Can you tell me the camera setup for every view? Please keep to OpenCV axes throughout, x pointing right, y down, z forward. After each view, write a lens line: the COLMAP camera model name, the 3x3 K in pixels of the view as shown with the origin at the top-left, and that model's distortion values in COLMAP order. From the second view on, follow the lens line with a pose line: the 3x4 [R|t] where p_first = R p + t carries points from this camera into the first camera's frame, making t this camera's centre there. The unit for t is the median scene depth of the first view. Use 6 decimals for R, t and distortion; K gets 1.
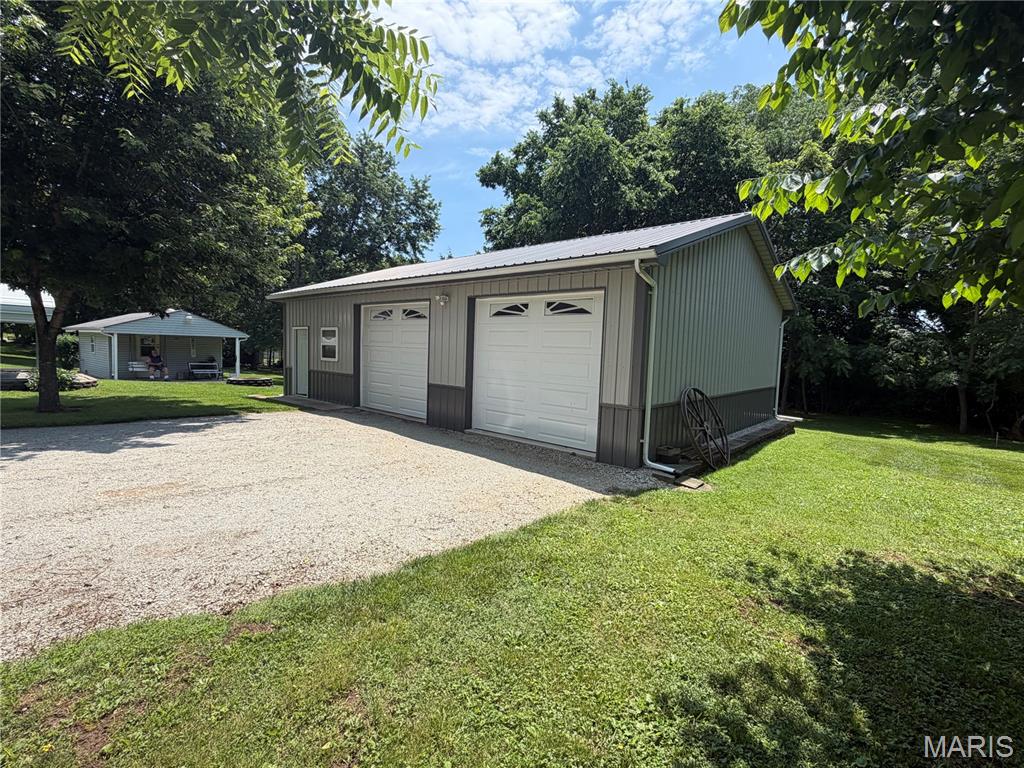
lens RADIAL K [[470.7, 0, 512.7], [0, 470.7, 379.3], [0, 0, 1]] dist [0.009766, 0.000093]
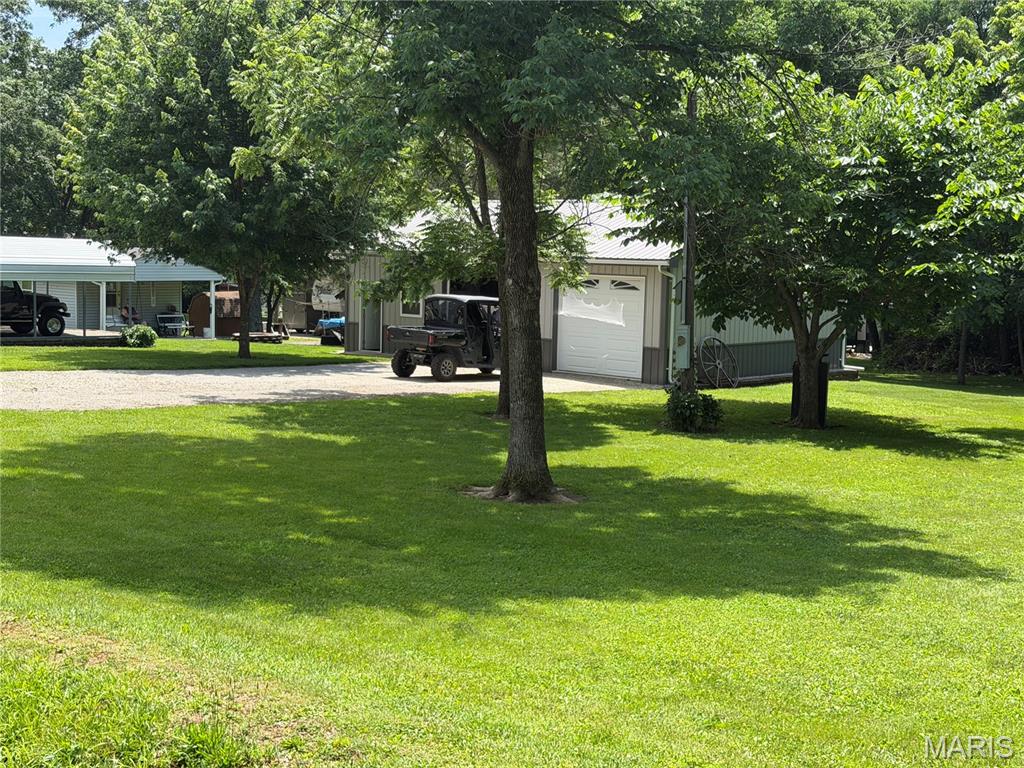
lens RADIAL K [[1409.1, 0, 512.5], [0, 1409.1, 382.9], [0, 0, 1]] dist [0.112654, 0.000000]
pose [[0.999893, -0.003926, -0.014084, -0.147415], [0.004376, 0.999476, 0.032070, 0.012395], [0.013951, -0.032128, 0.999386, -2.873645]]
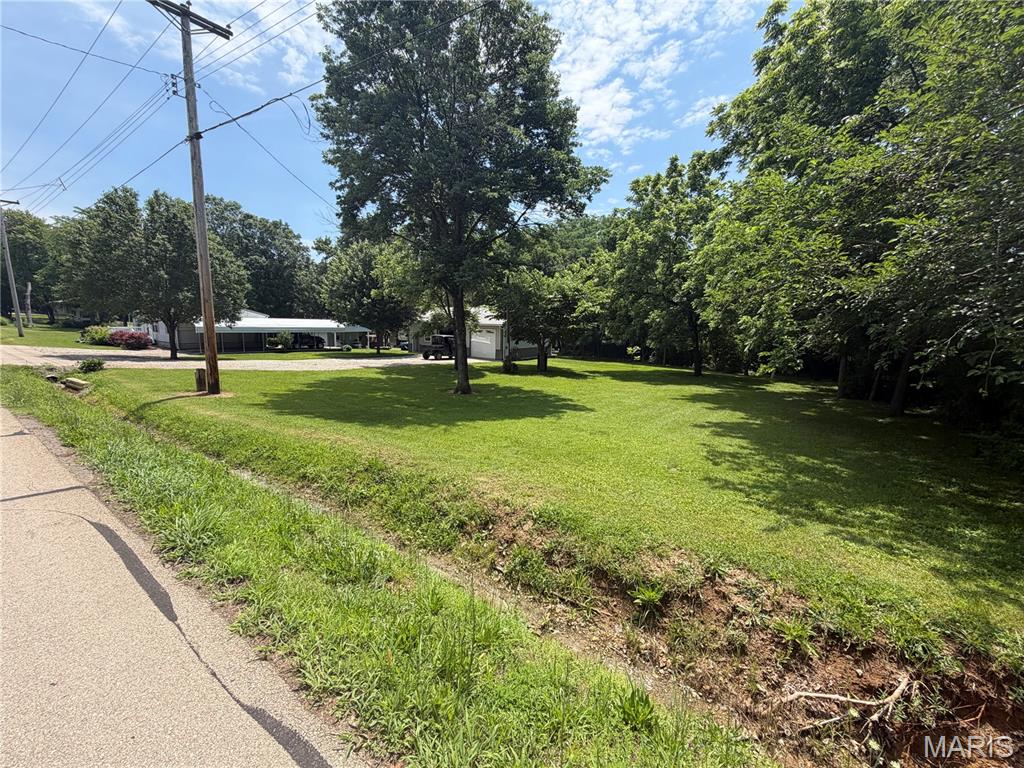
lens RADIAL K [[406.5, 0, 504.2], [0, 406.5, 378.5], [0, 0, 1]] dist [0.005493, -0.000176]
pose [[0.994843, -0.024369, 0.098456, -0.152929], [0.016690, 0.996808, 0.078078, 0.013813], [-0.100044, -0.076032, 0.992074, -2.898405]]
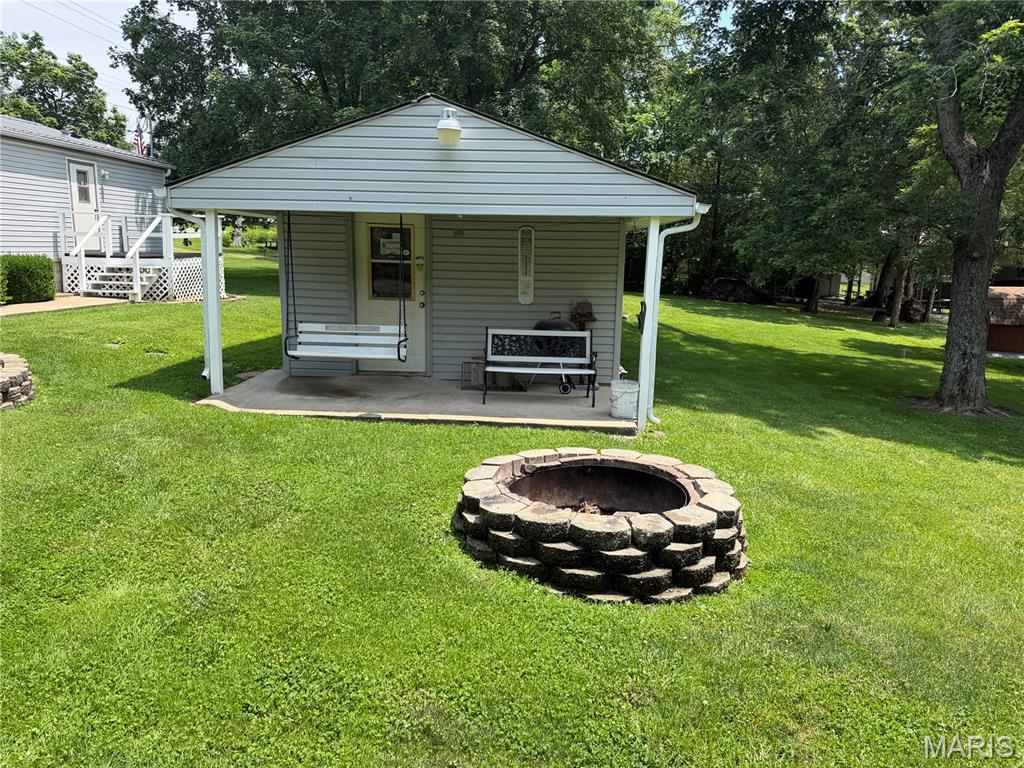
lens RADIAL K [[738.2, 0, 515.6], [0, 738.2, 396.5], [0, 0, 1]] dist [0.049641, -0.050974]
pose [[0.620855, 0.136810, -0.771895, -0.786847], [-0.052736, 0.989712, 0.132999, -0.110730], [0.782150, -0.041866, 0.621682, 1.650047]]
